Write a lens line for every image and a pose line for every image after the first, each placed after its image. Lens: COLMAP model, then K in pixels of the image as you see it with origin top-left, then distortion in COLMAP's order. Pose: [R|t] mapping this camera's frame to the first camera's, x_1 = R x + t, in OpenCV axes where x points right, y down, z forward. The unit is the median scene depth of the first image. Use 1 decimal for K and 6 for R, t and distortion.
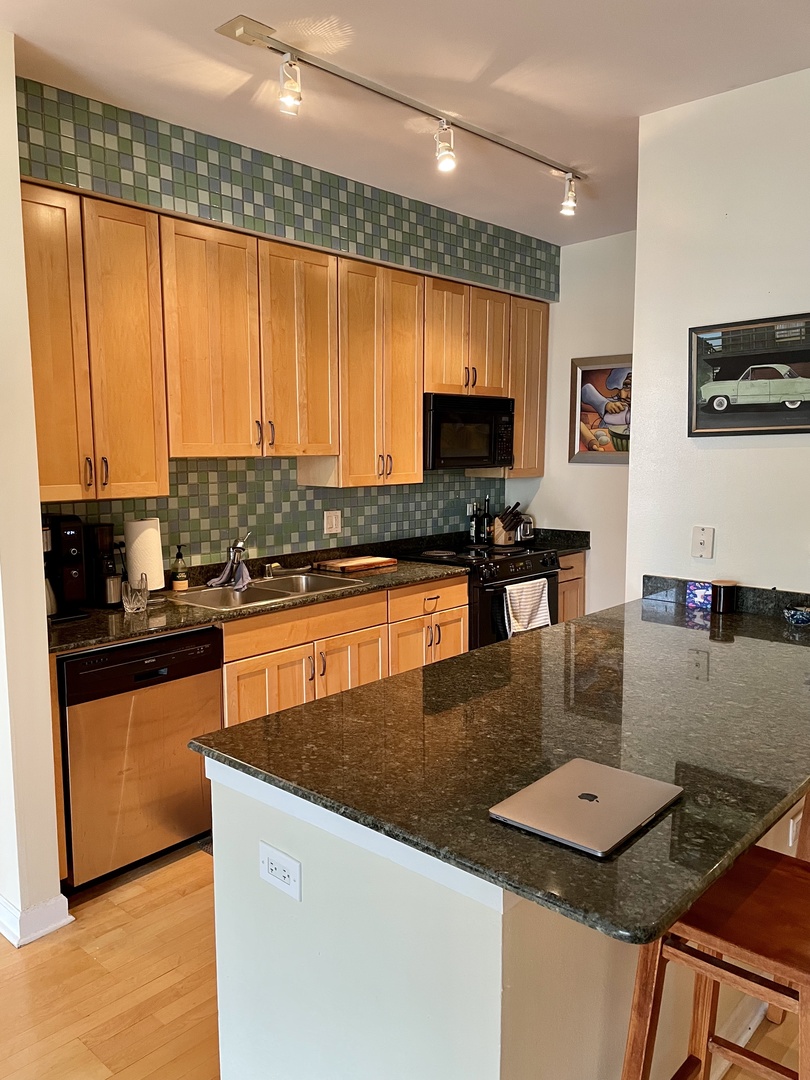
lens RADIAL K [[816.8, 0, 405.1], [0, 816.8, 539.6], [0, 0, 1]] dist [0.030963, -0.001319]
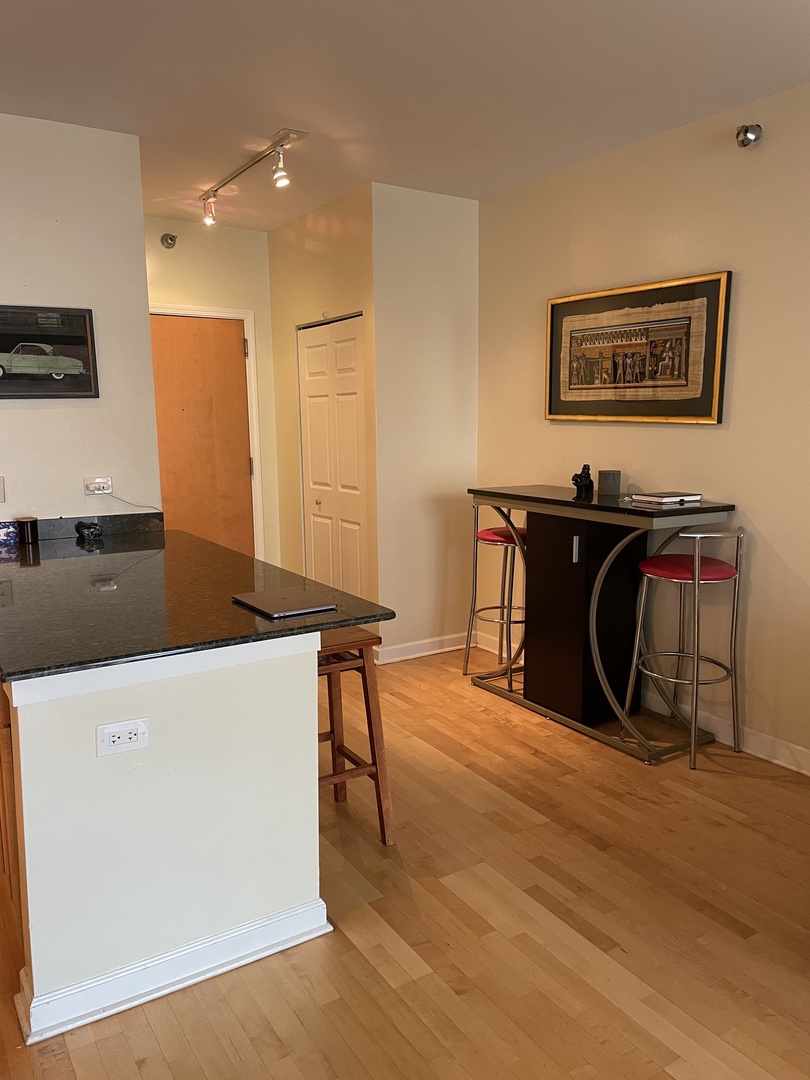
lens RADIAL K [[816.8, 0, 405.7], [0, 816.8, 541.6], [0, 0, 1]] dist [0.030963, -0.001319]
pose [[0.262438, -0.146985, 0.953688, -0.670069], [0.115567, 0.986005, 0.120164, 0.003618], [-0.958003, 0.078679, 0.275752, 0.120353]]
